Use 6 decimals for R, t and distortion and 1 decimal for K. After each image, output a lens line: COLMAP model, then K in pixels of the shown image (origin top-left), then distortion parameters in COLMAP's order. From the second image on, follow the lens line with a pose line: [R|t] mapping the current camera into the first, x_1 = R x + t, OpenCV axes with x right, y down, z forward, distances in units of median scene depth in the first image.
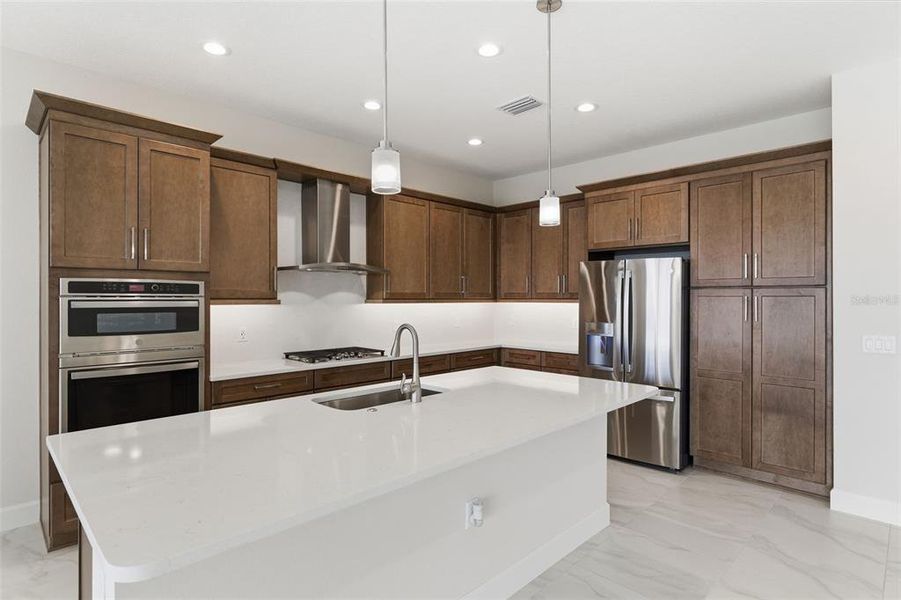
lens RADIAL K [[465.5, 0, 450.5], [0, 465.5, 299.8], [0, 0, 1]] dist [0.001080, -0.000057]
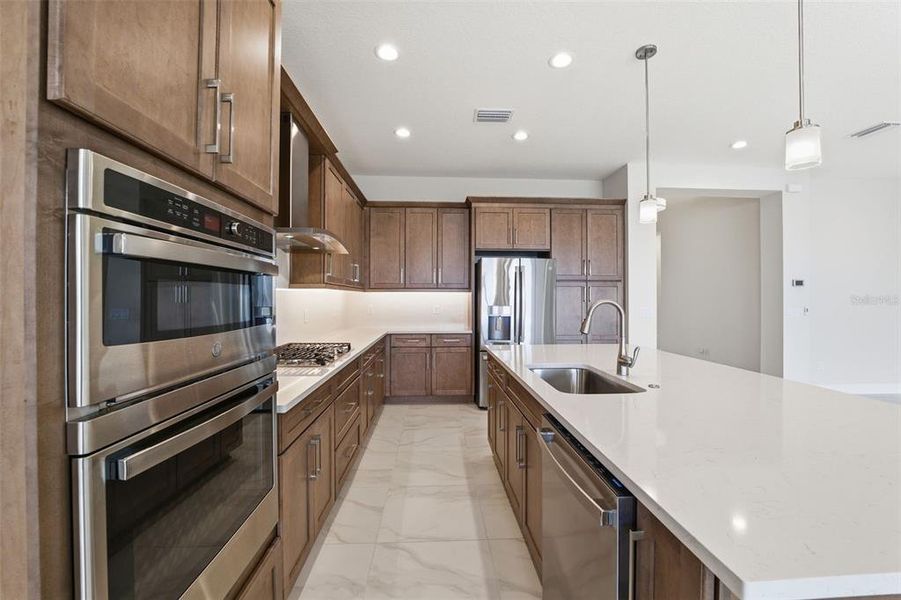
lens RADIAL K [[371.7, 0, 452.1], [0, 371.7, 298.4], [0, 0, 1]] dist [-0.000587, -0.000003]
pose [[0.670813, 0.000137, 0.741627, -0.567447], [0.002393, 0.999994, -0.002349, 0.032742], [-0.741623, 0.003350, 0.670809, 0.443849]]
